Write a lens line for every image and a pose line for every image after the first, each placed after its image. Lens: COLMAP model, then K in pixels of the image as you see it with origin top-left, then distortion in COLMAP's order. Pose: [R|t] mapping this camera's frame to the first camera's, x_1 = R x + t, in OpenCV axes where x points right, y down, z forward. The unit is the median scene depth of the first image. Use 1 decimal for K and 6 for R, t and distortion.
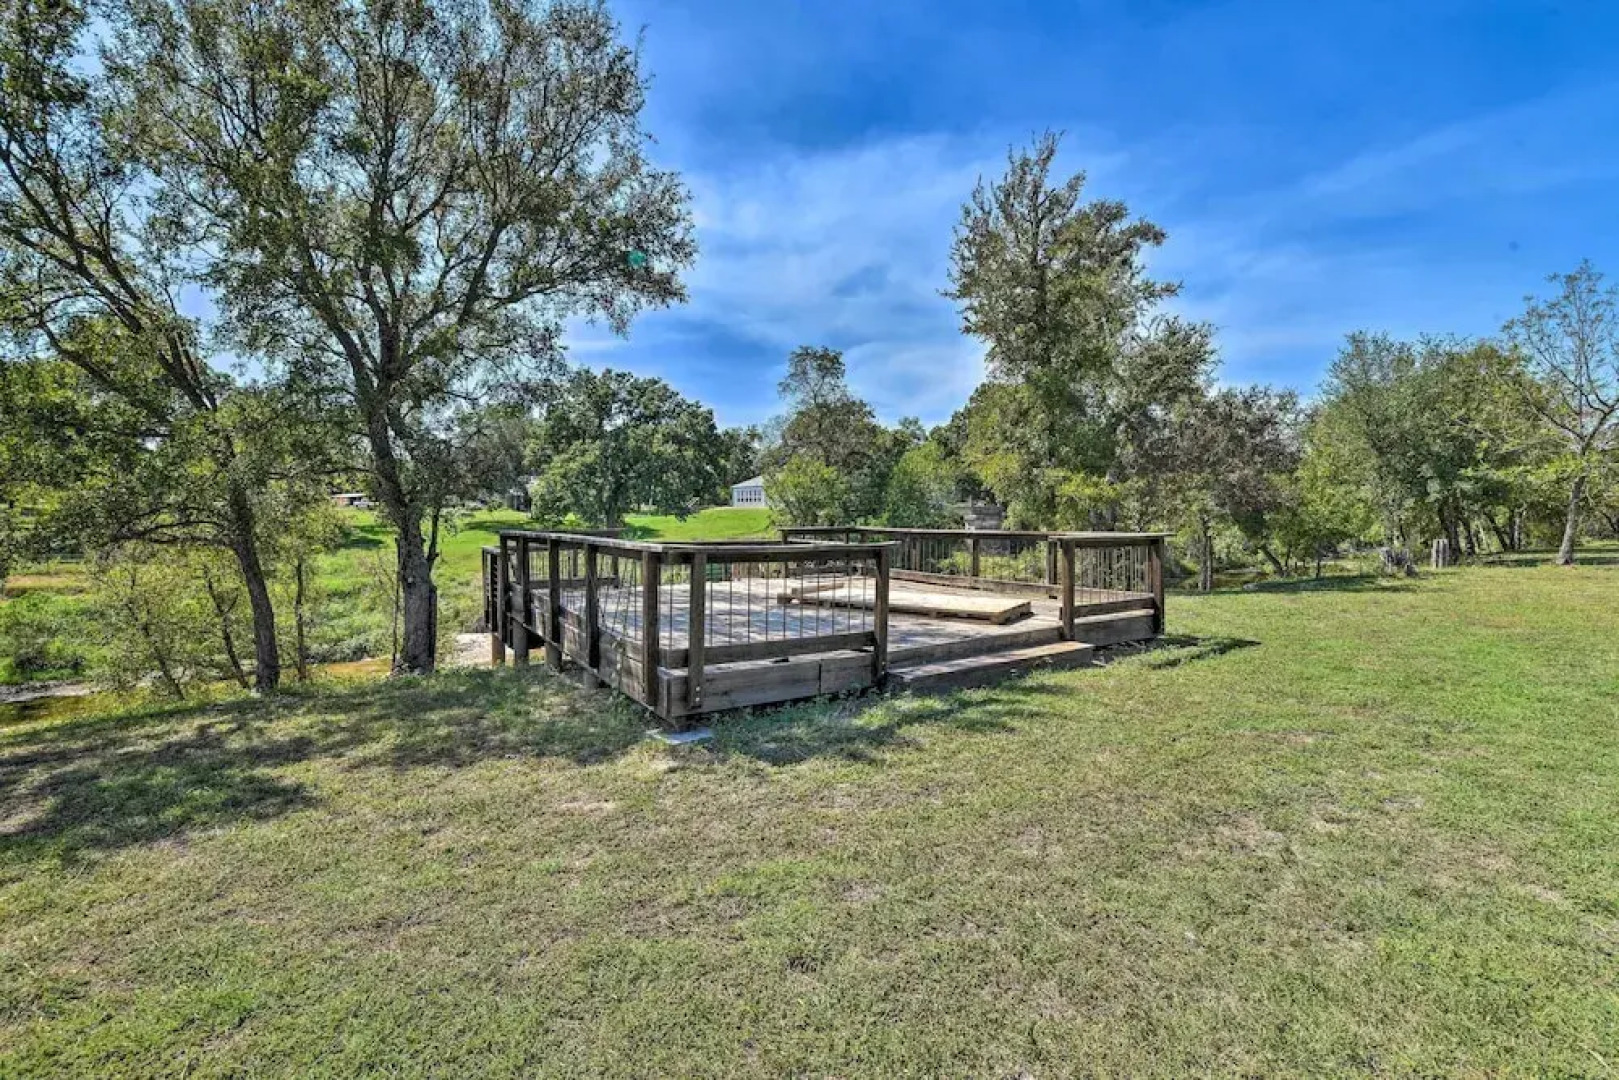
lens RADIAL K [[660.7, 0, 806.8], [0, 660.7, 558.4], [0, 0, 1]] dist [0.000830, -0.000048]
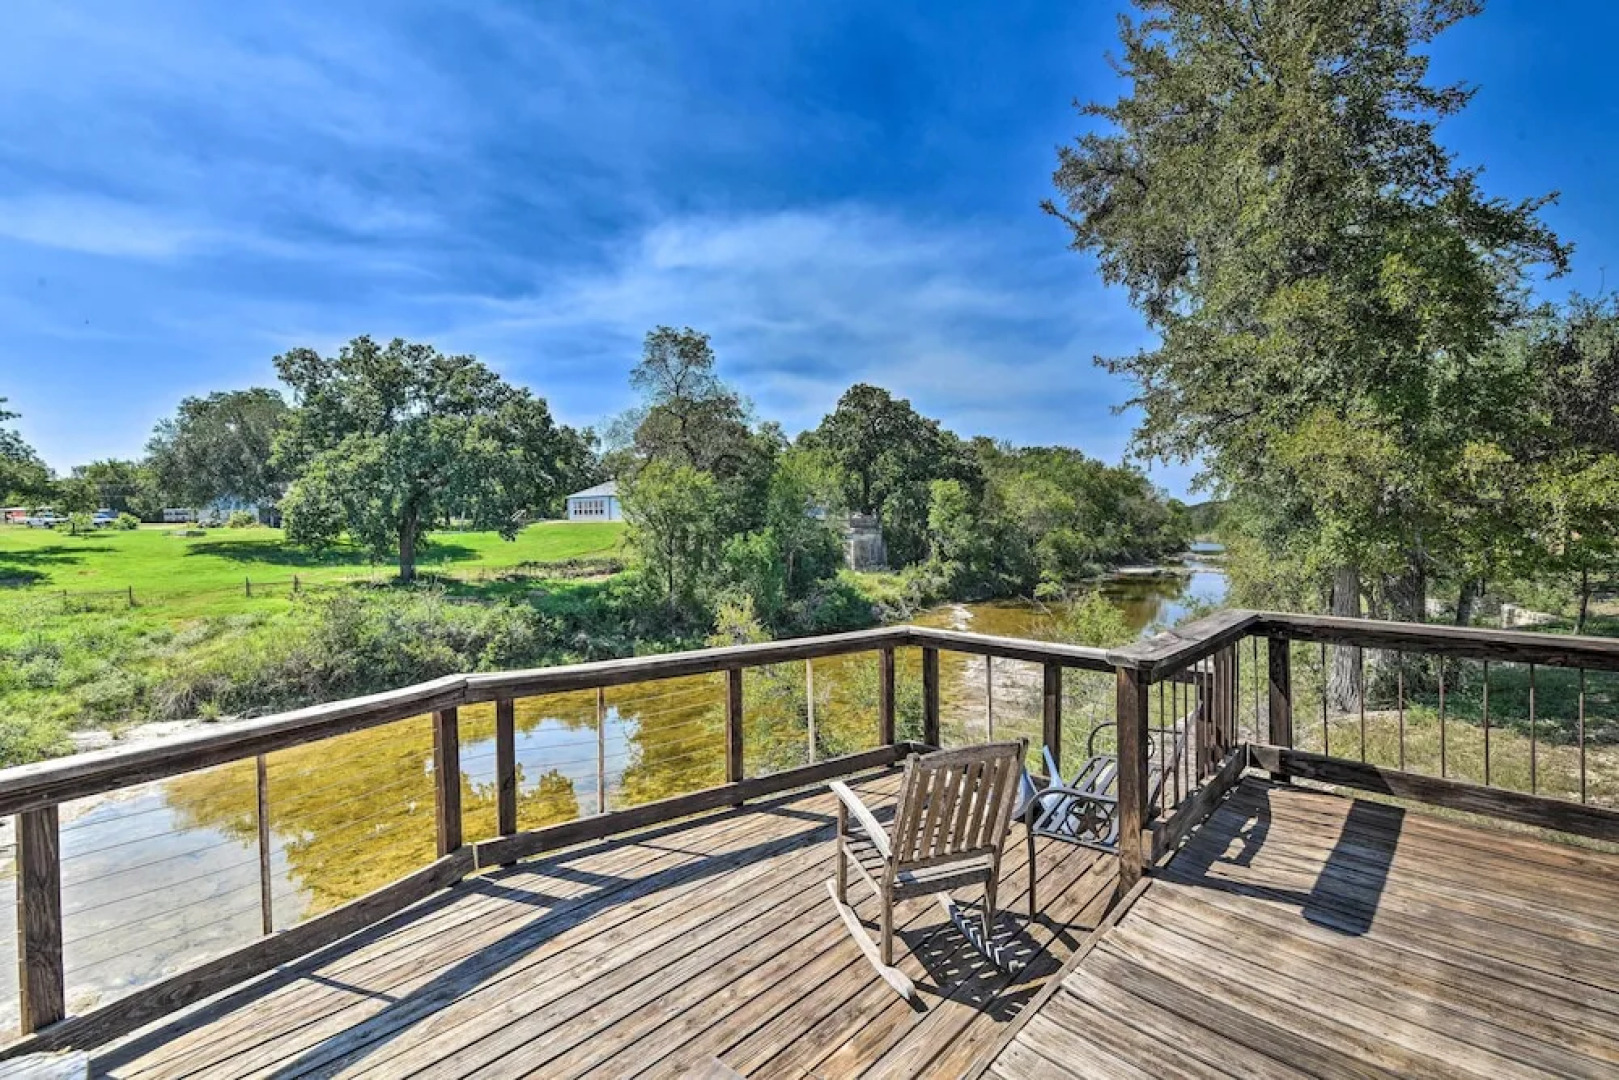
lens RADIAL K [[661.5, 0, 808.9], [0, 661.5, 563.7], [0, 0, 1]] dist [0.000147, -0.000124]
pose [[0.968955, -0.023073, 0.246157, -0.037557], [0.025360, 0.999660, -0.006125, -0.014549], [-0.245932, 0.012178, 0.969211, 0.155062]]
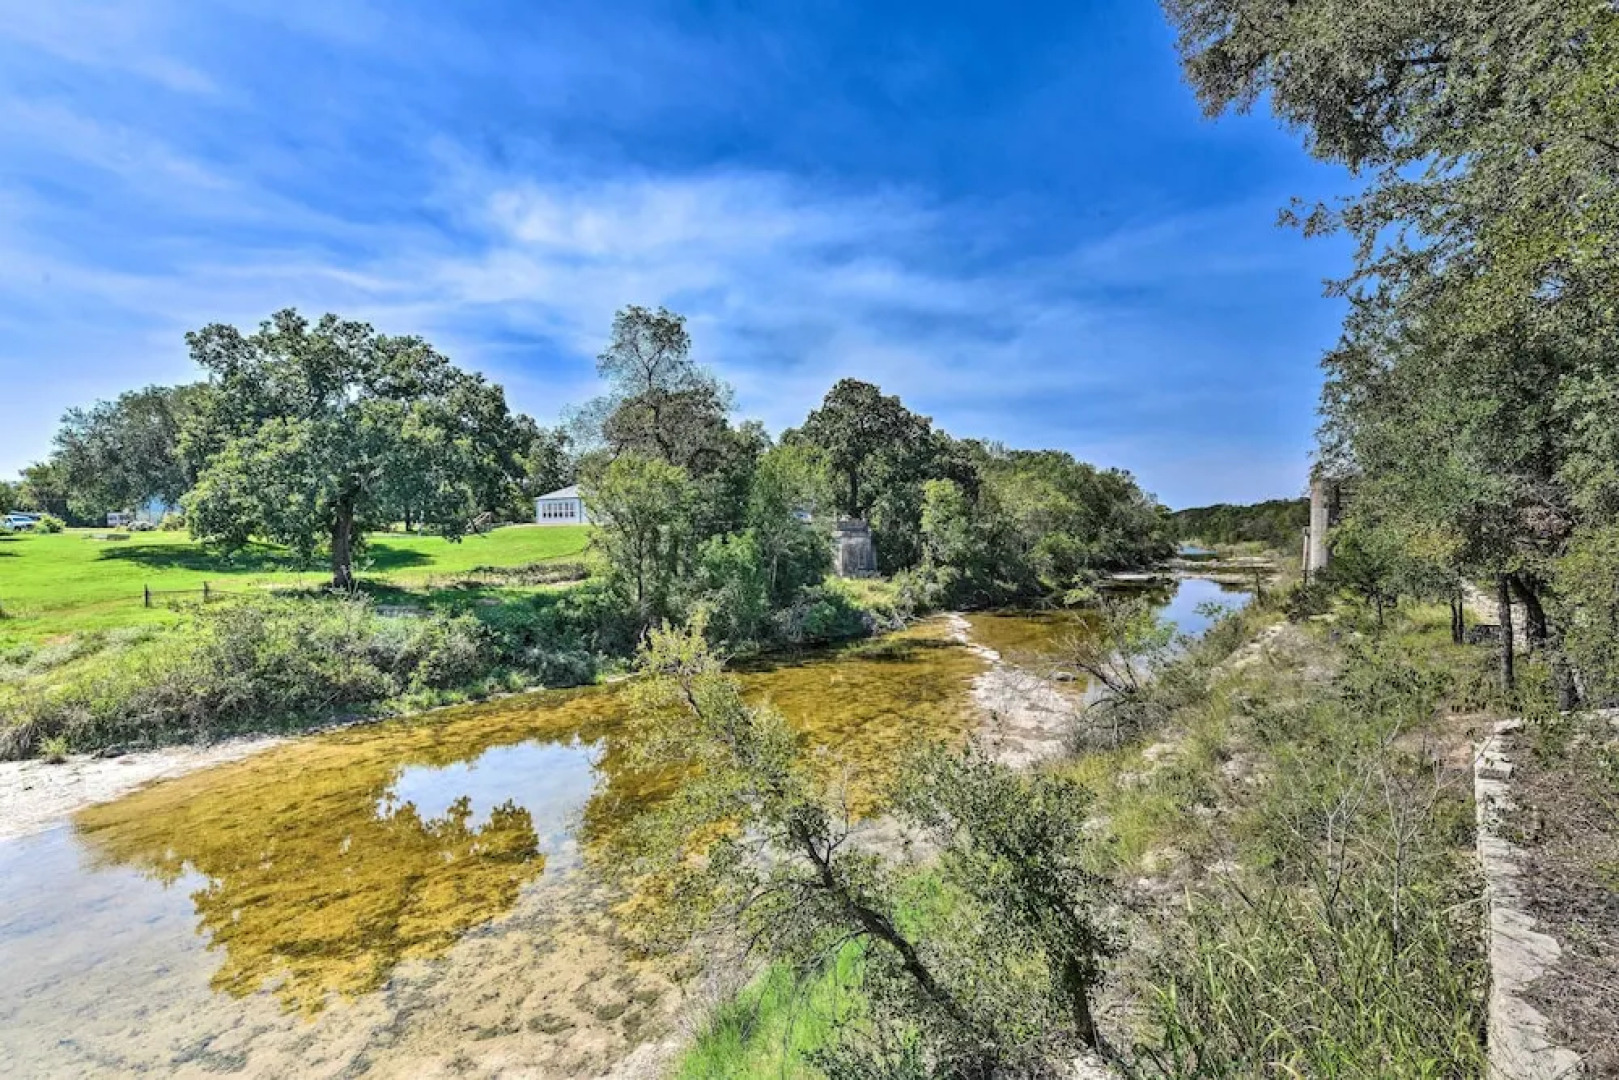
lens RADIAL K [[660.7, 0, 806.8], [0, 660.7, 558.4], [0, 0, 1]] dist [0.000830, -0.000048]
pose [[0.962828, -0.018890, 0.269454, -0.022024], [0.026568, 0.999337, -0.024876, -0.012222], [-0.268806, 0.031110, 0.962692, 0.233566]]
